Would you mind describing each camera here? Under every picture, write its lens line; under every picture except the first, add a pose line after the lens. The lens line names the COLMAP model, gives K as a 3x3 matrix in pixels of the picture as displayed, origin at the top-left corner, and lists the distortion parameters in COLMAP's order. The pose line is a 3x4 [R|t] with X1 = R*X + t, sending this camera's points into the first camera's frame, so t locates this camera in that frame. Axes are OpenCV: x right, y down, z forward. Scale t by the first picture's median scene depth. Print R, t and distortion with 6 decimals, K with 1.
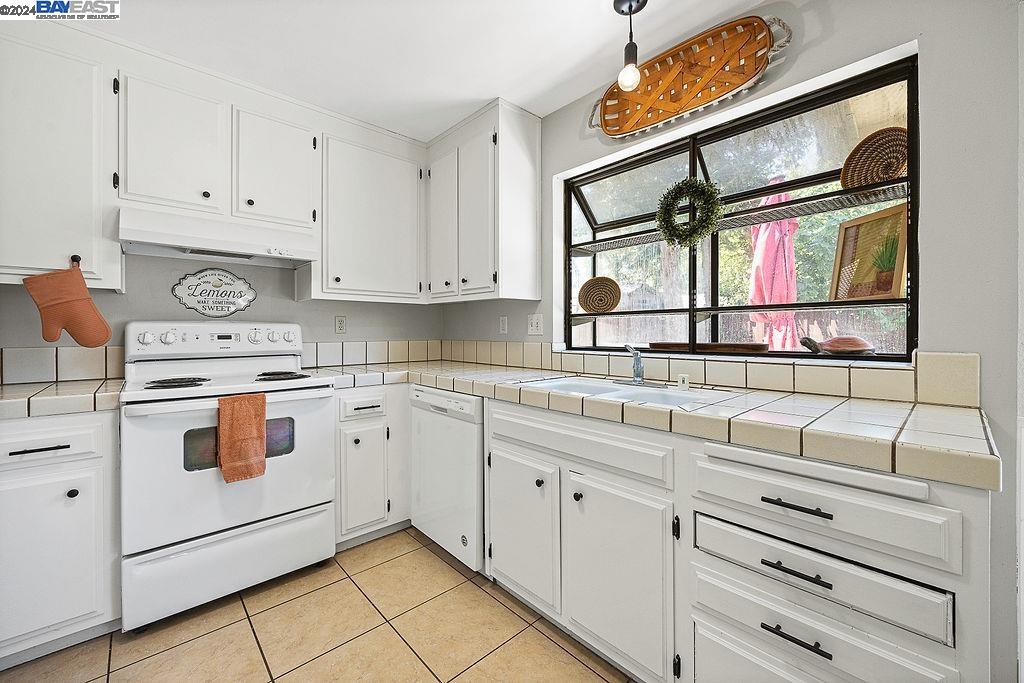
lens RADIAL K [[413.8, 0, 518.5], [0, 413.8, 332.0], [0, 0, 1]] dist [-0.001067, -0.001013]
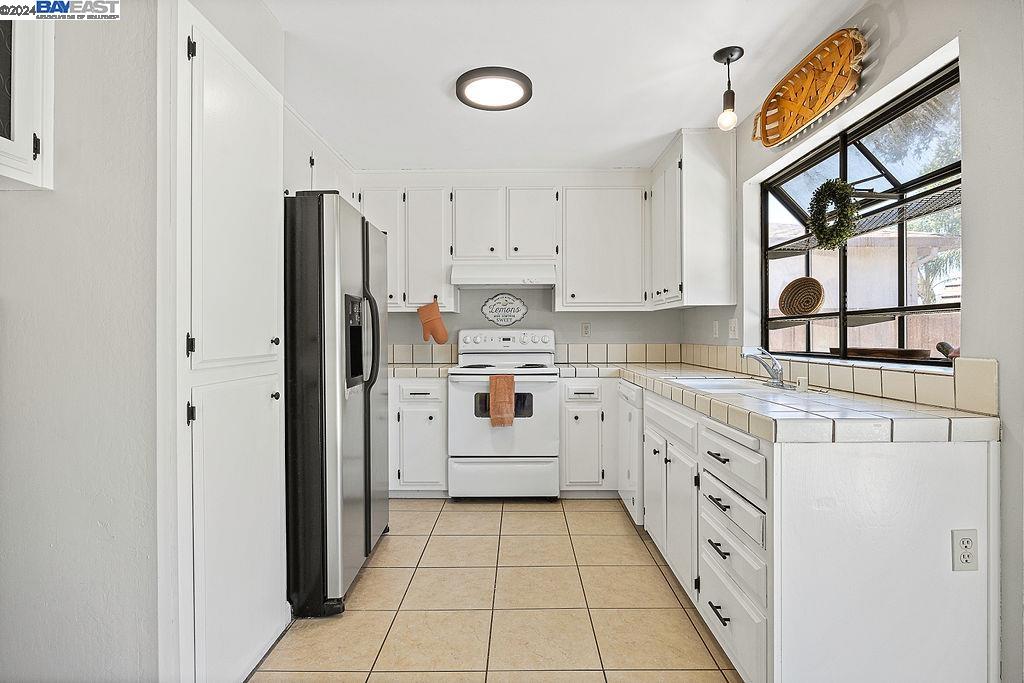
lens RADIAL K [[521.0, 0, 516.4], [0, 521.0, 335.3], [0, 0, 1]] dist [-0.002959, -0.000775]
pose [[0.728984, -0.000377, -0.684531, 0.646709], [0.000500, 1.000000, -0.000019, -0.002519], [0.684531, -0.000328, 0.728984, -0.374390]]
